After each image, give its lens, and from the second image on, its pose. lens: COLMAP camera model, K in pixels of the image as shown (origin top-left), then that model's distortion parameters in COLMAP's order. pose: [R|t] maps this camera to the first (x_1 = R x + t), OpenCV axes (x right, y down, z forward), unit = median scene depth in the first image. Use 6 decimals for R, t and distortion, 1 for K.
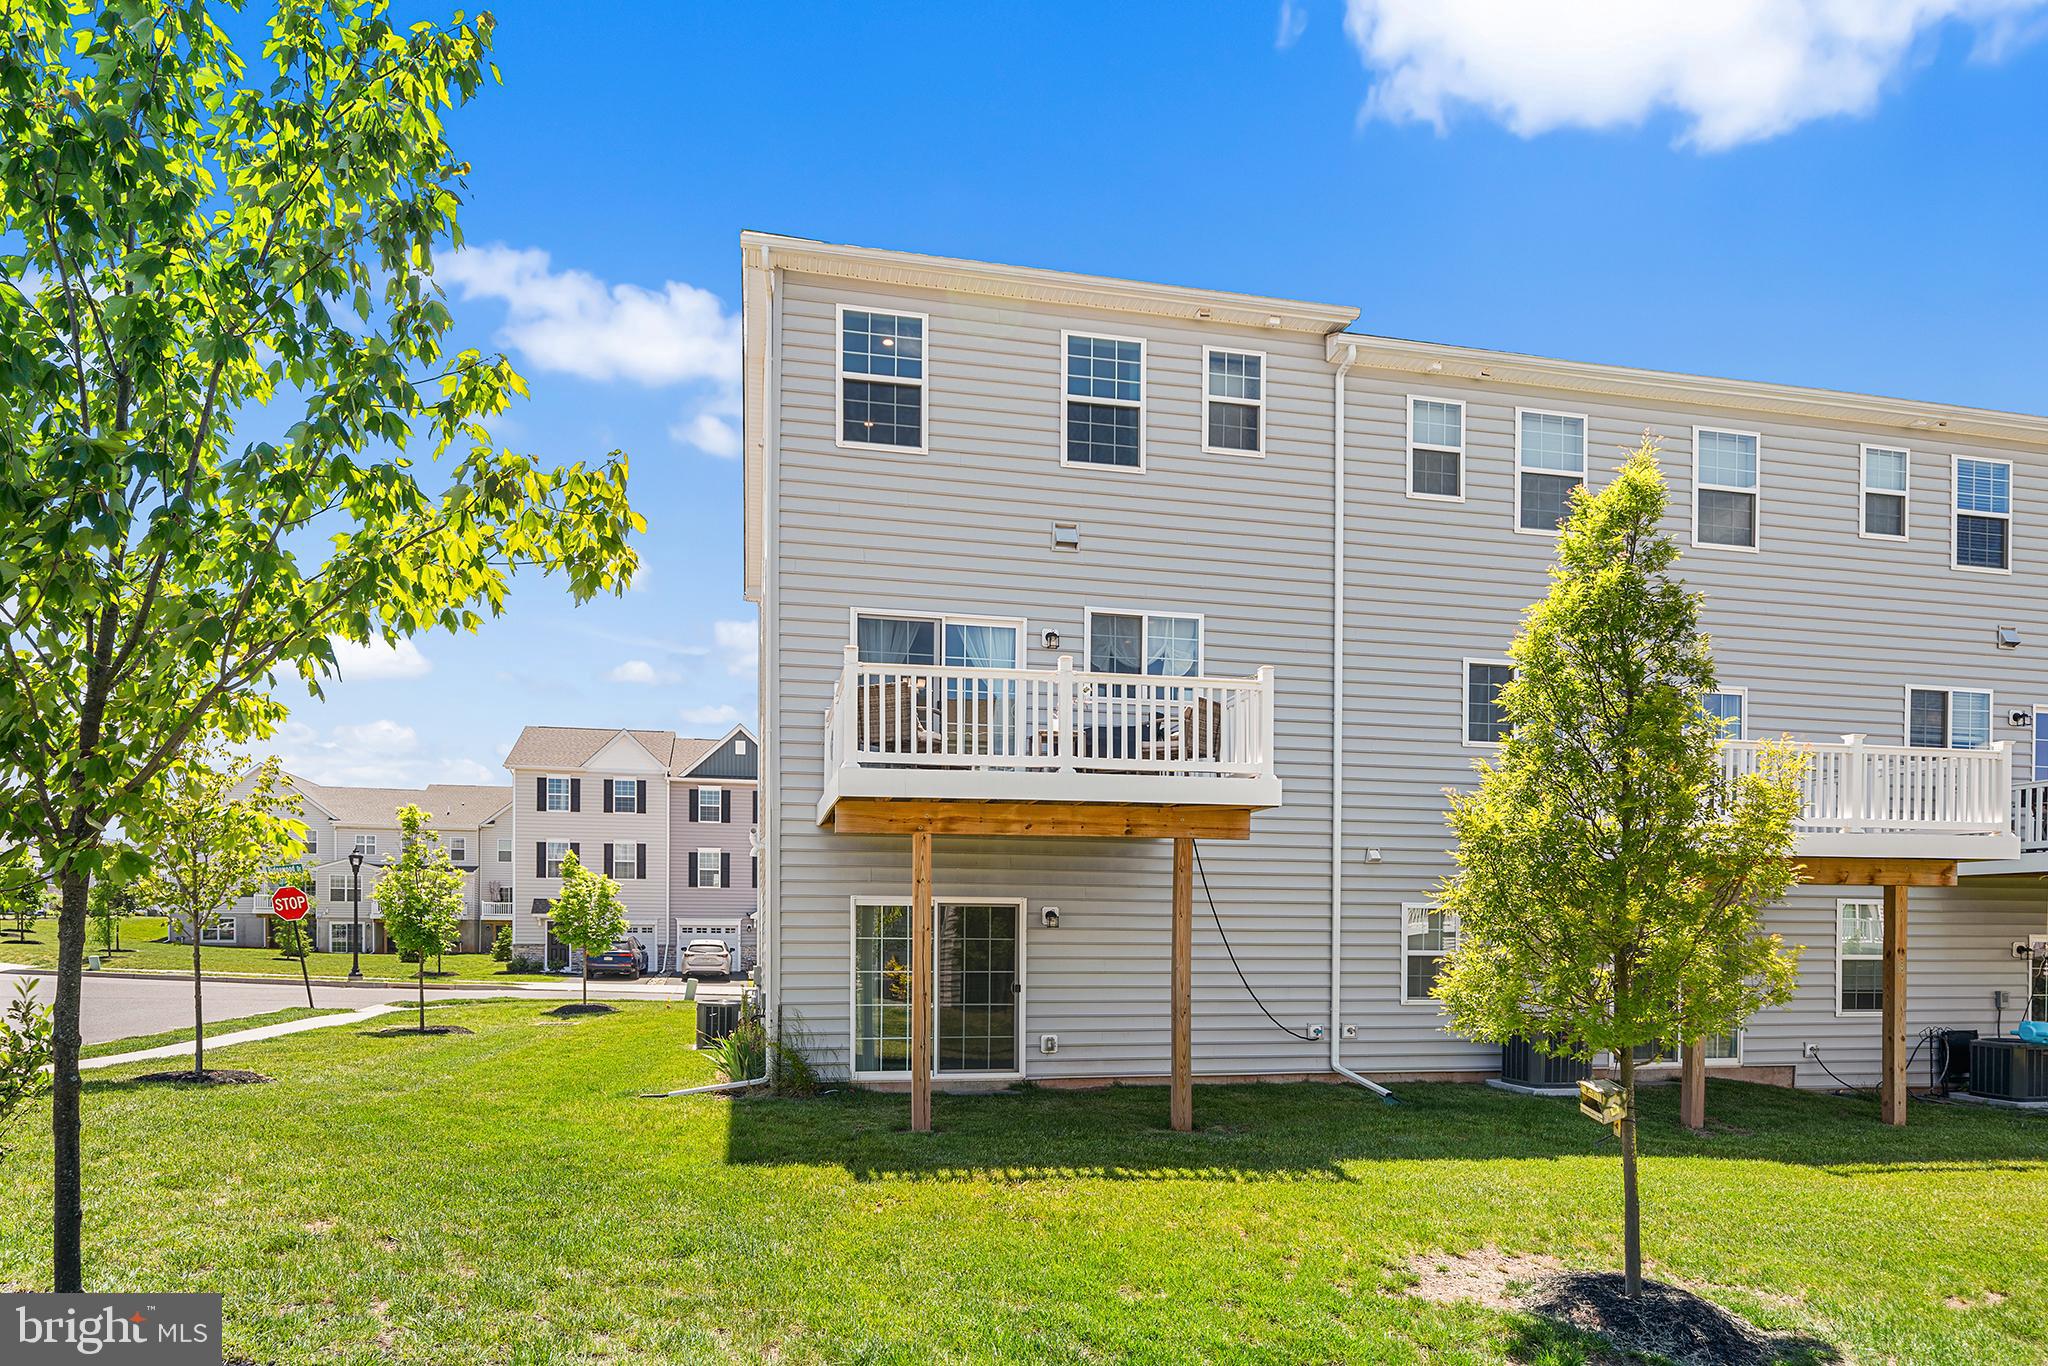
lens RADIAL K [[1110.9, 0, 1025.5], [0, 1110.9, 693.5], [0, 0, 1]] dist [0.003641, 0.001804]
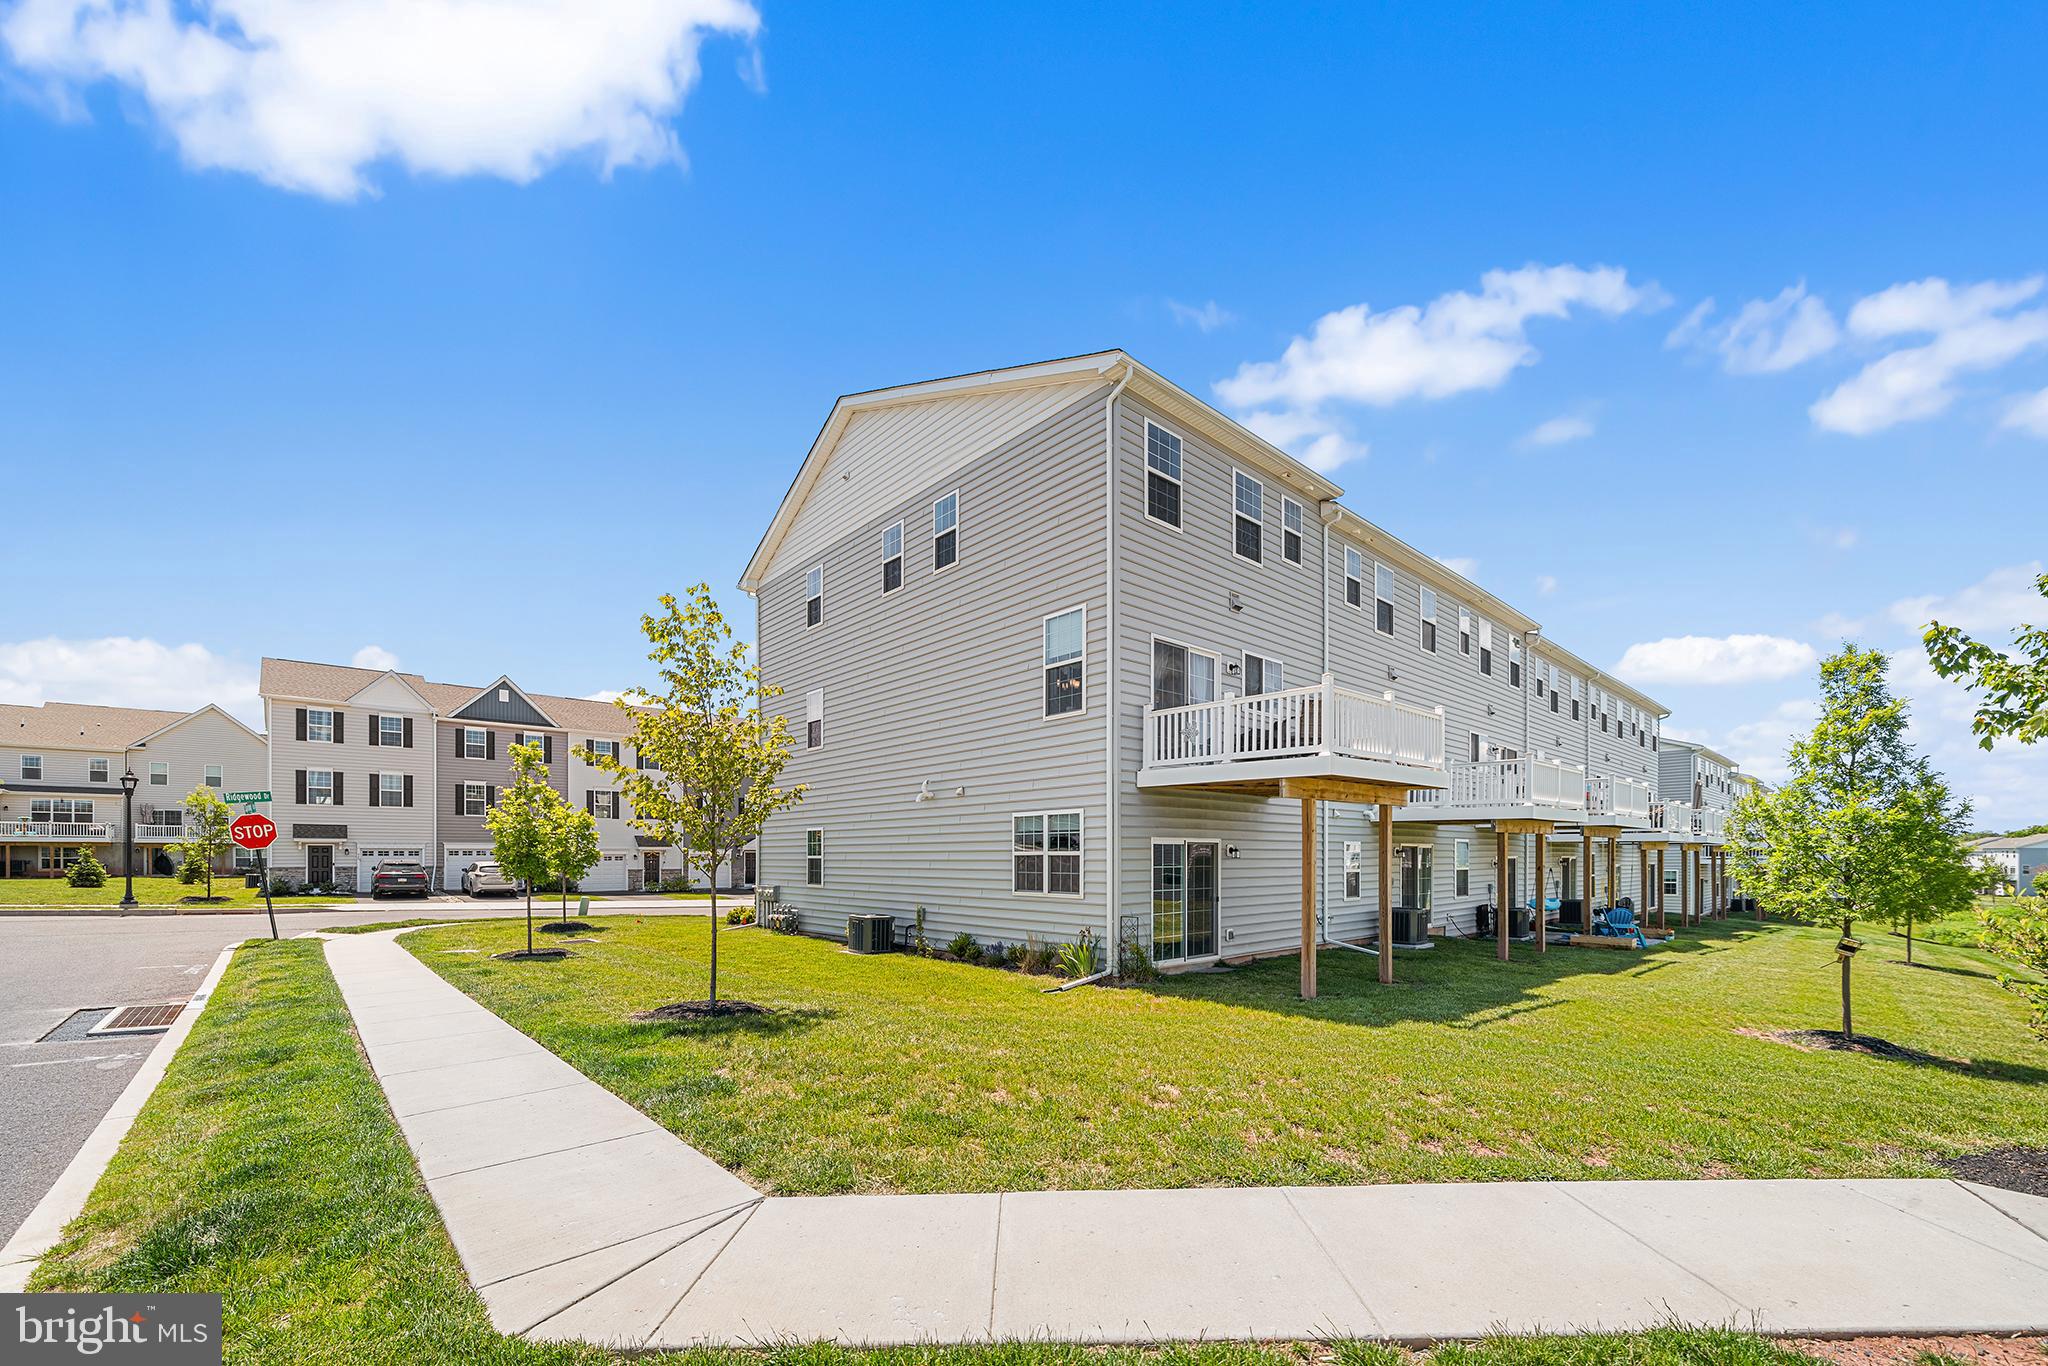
lens RADIAL K [[762.3, 0, 1024.0], [0, 762.3, 683.0], [0, 0, 1]] dist [0.001708, 0.000197]
pose [[0.886509, 0.096237, 0.452592, -0.172027], [-0.094395, 0.995176, -0.026713, 0.006424], [-0.452980, -0.019041, 0.891317, 0.048087]]
